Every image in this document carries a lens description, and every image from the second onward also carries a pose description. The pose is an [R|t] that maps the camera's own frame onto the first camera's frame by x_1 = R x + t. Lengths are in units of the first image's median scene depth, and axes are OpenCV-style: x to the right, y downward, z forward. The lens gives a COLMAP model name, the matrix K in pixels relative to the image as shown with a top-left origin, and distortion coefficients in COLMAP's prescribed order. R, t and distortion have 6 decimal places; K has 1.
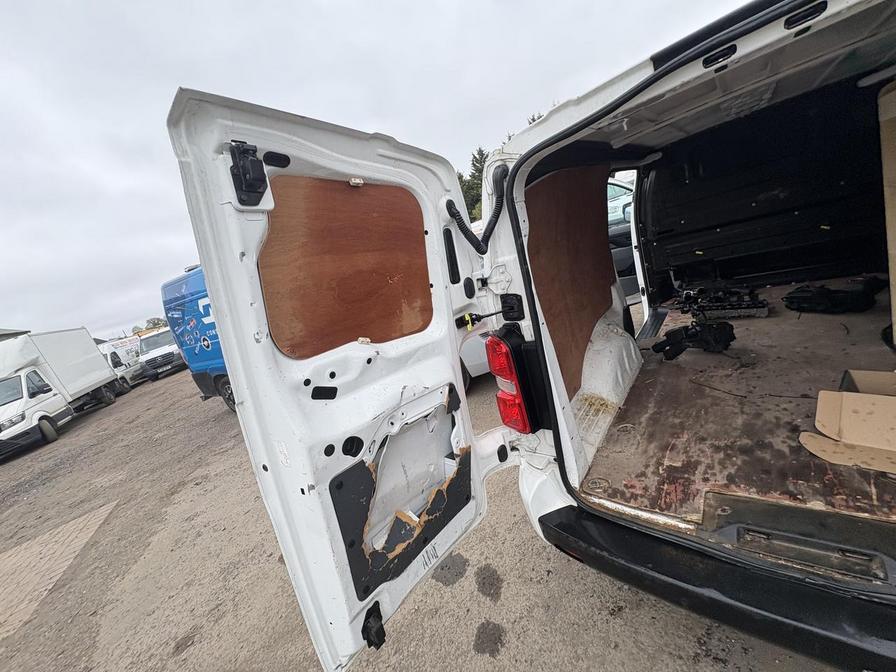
lens RADIAL K [[355.4, 0, 449.1], [0, 355.4, 337.7], [0, 0, 1]] dist [-0.000441, 0.000187]
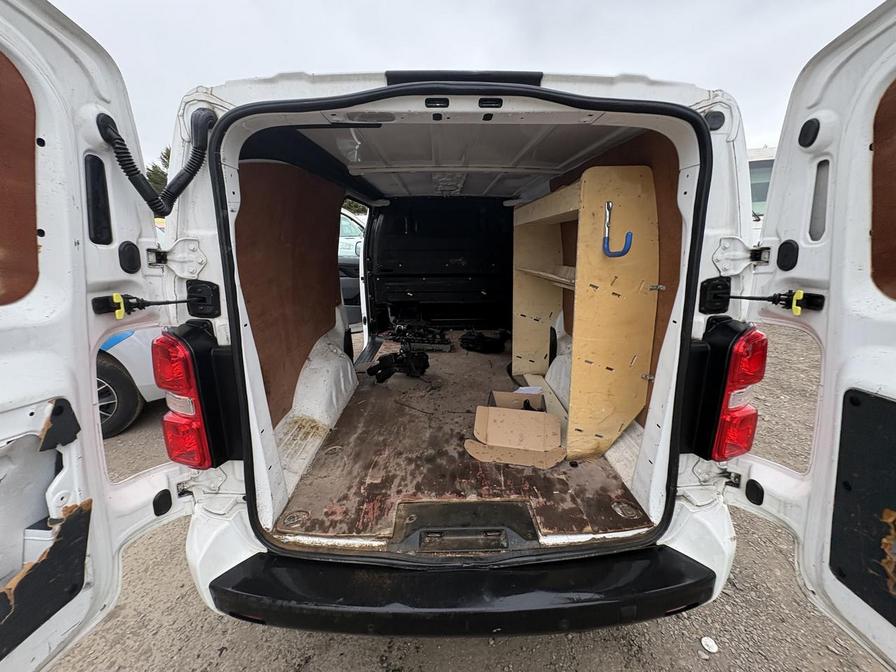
lens RADIAL K [[355.4, 0, 446.7], [0, 355.4, 339.0], [0, 0, 1]] dist [-0.000441, 0.000187]
pose [[0.743101, 0.112865, 0.659593, 0.073889], [-0.063420, 0.993116, -0.098485, 0.040725], [-0.666167, 0.031353, 0.745143, 0.097762]]
